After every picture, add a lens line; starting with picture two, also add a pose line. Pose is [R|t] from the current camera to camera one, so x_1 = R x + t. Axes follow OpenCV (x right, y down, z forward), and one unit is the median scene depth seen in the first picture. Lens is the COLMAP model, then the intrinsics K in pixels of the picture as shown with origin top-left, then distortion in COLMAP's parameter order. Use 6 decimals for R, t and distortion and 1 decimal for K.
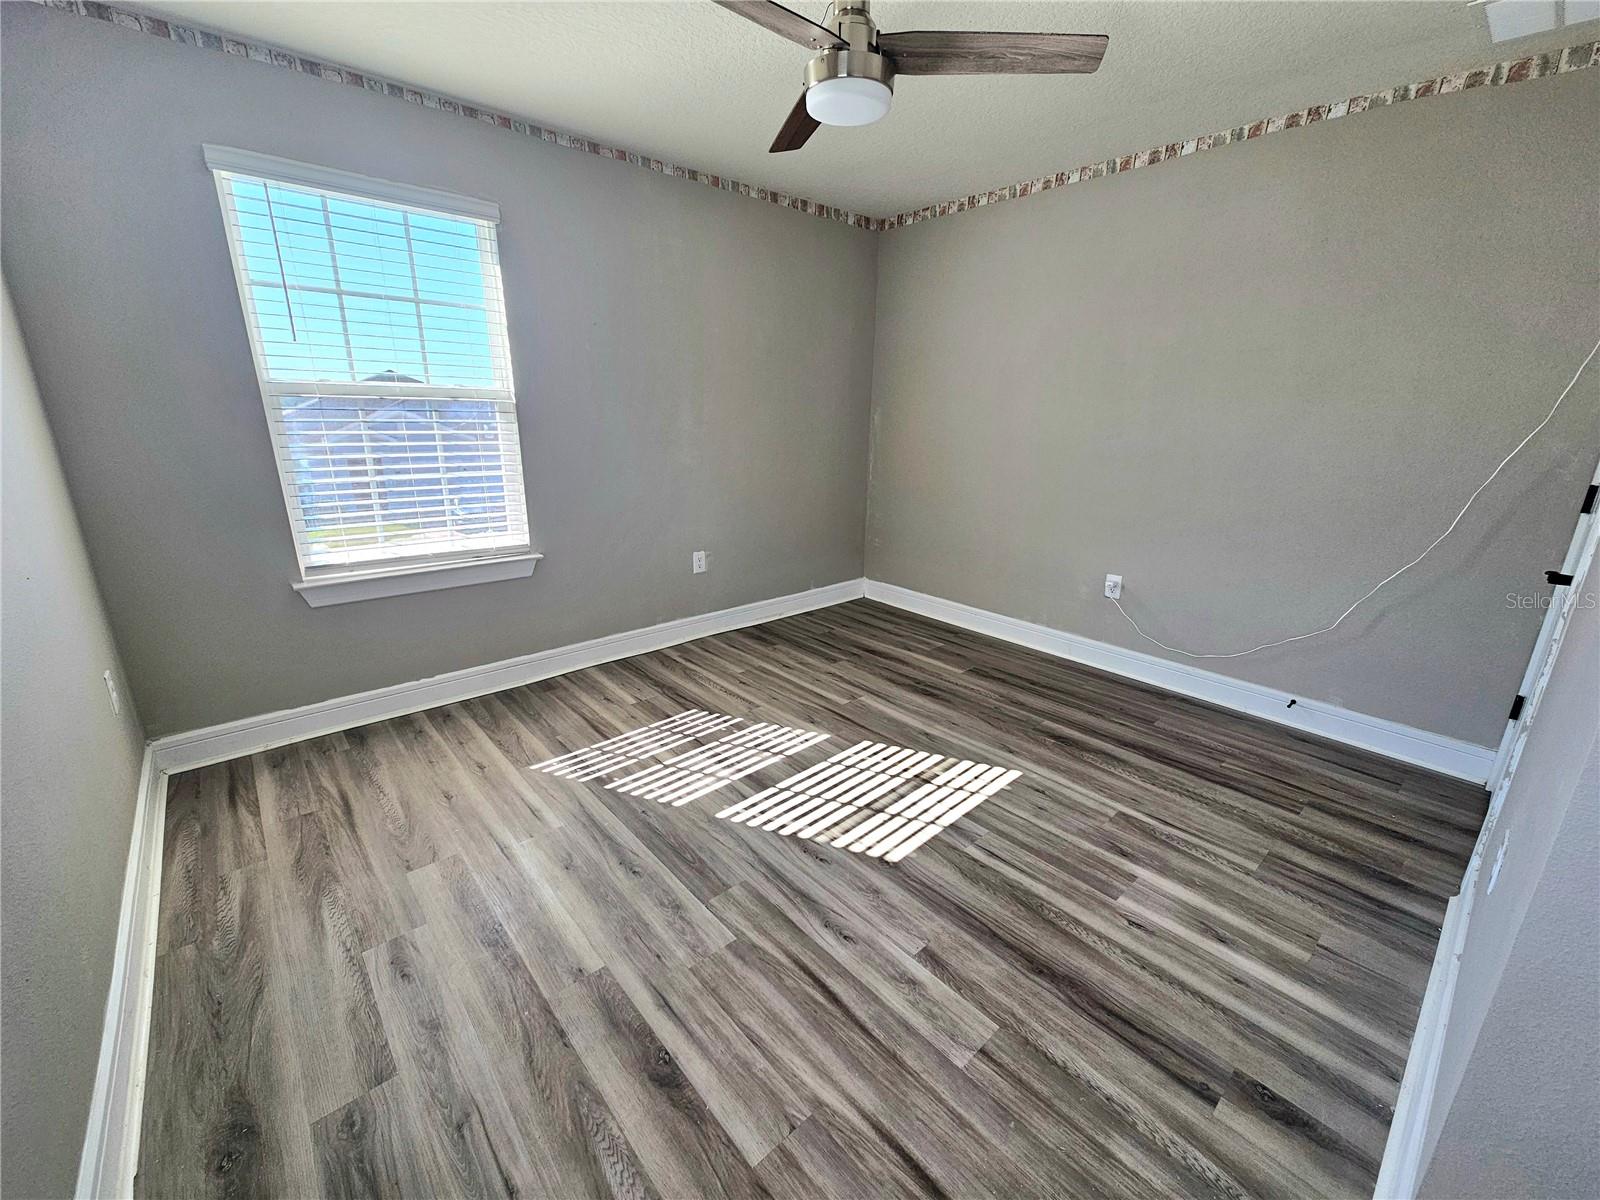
lens RADIAL K [[657.9, 0, 800.8], [0, 657.9, 598.1], [0, 0, 1]] dist [0.004121, 0.000515]
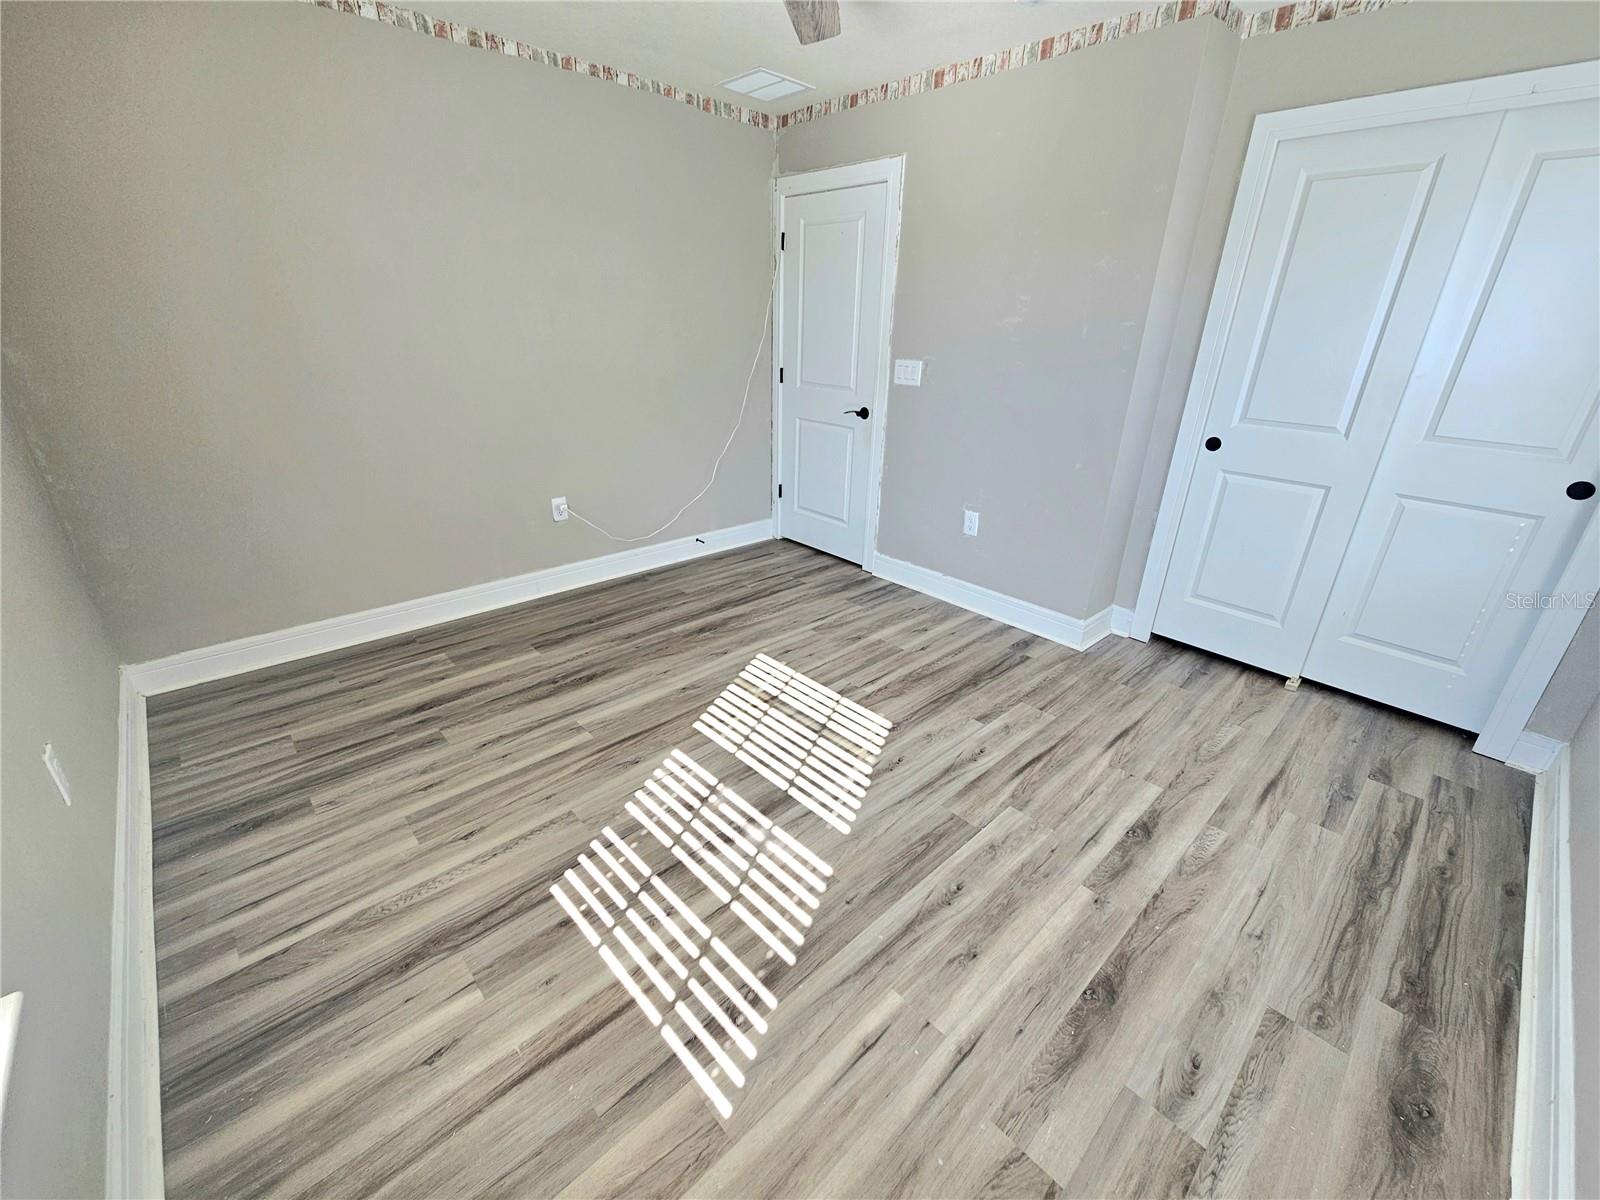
lens RADIAL K [[657.9, 0, 803.6], [0, 657.9, 596.6], [0, 0, 1]] dist [0.004121, 0.000515]
pose [[-0.030016, -0.400747, 0.915697, -0.748420], [0.262166, 0.880881, 0.394103, -0.286809], [-0.964556, 0.251895, 0.078621, 0.845002]]
